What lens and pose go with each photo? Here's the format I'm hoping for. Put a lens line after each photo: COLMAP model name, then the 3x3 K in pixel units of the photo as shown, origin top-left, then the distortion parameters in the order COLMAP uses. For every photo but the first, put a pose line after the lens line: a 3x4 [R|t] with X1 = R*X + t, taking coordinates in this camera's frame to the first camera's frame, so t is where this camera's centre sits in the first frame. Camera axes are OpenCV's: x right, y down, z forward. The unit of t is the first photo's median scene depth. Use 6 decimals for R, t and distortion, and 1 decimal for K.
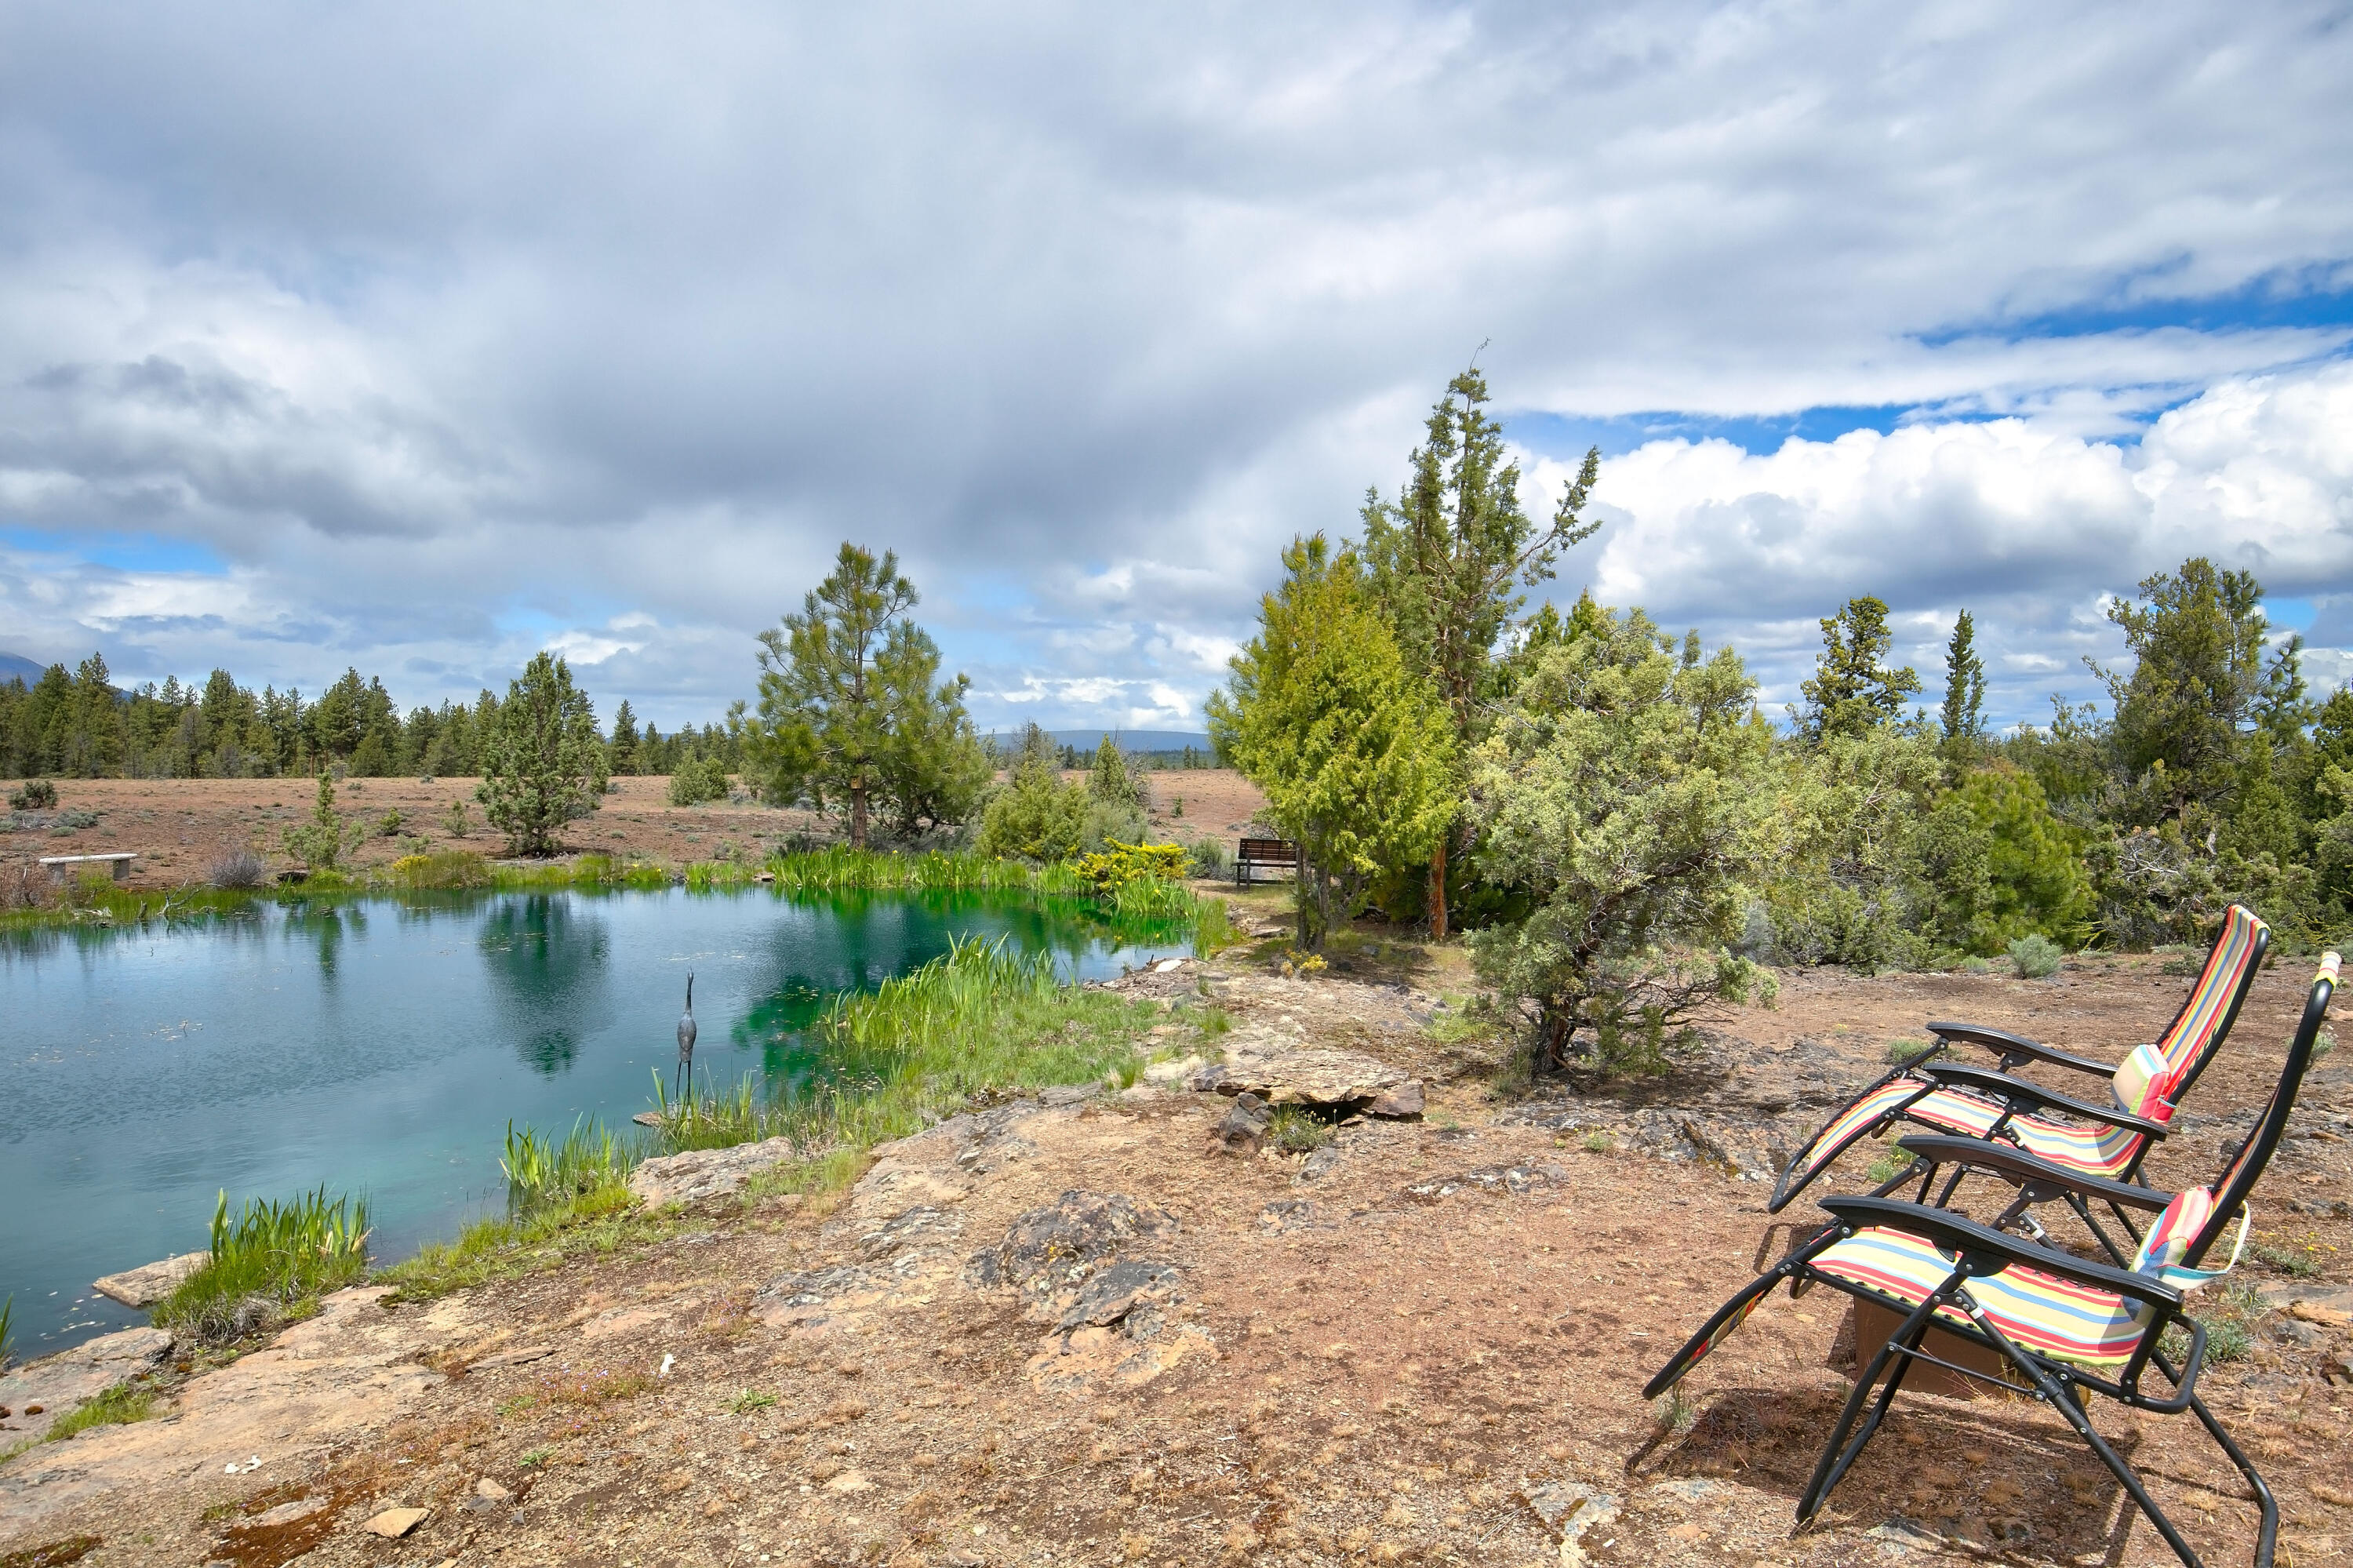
lens RADIAL K [[1462.5, 0, 1203.4], [0, 1462.5, 792.2], [0, 0, 1]] dist [0.008352, 0.001614]
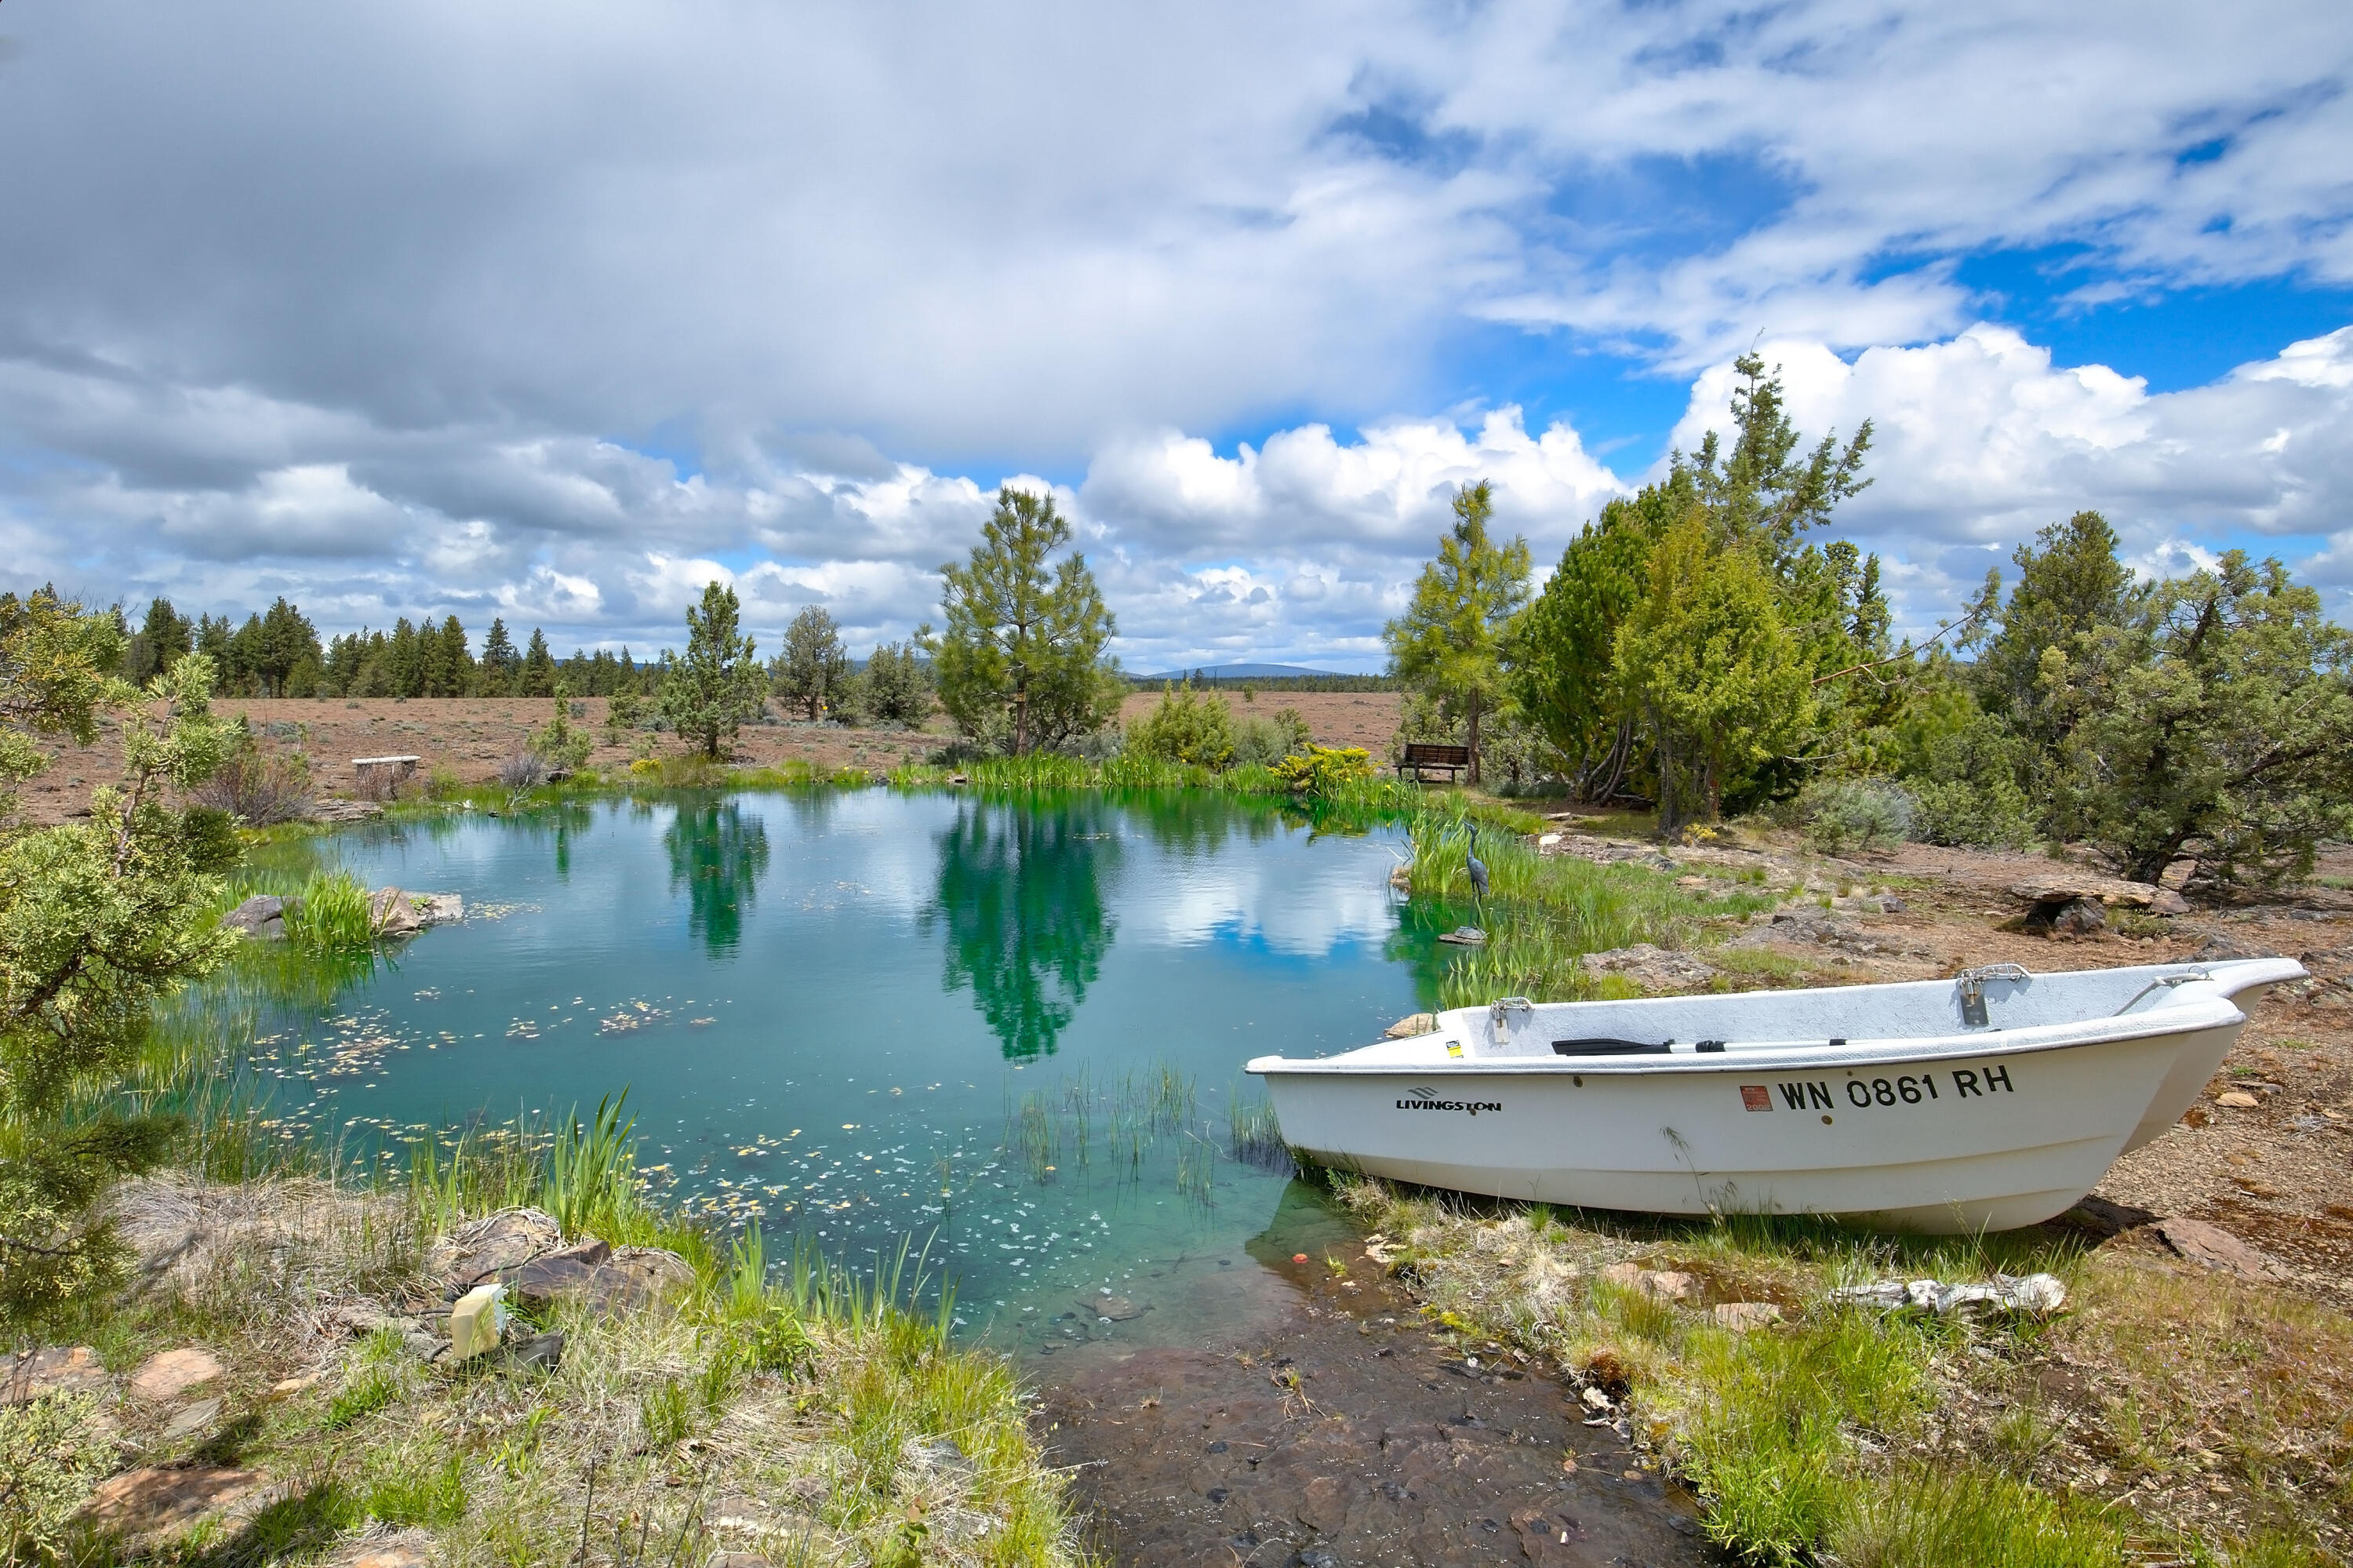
lens RADIAL K [[1341.1, 0, 1128.5], [0, 1341.1, 702.6], [0, 0, 1]] dist [-0.014958, 0.000466]
pose [[0.999139, 0.002859, 0.041397, -0.200596], [-0.002477, 0.999954, -0.009276, 0.007725], [-0.041422, 0.009166, 0.999100, -0.047770]]
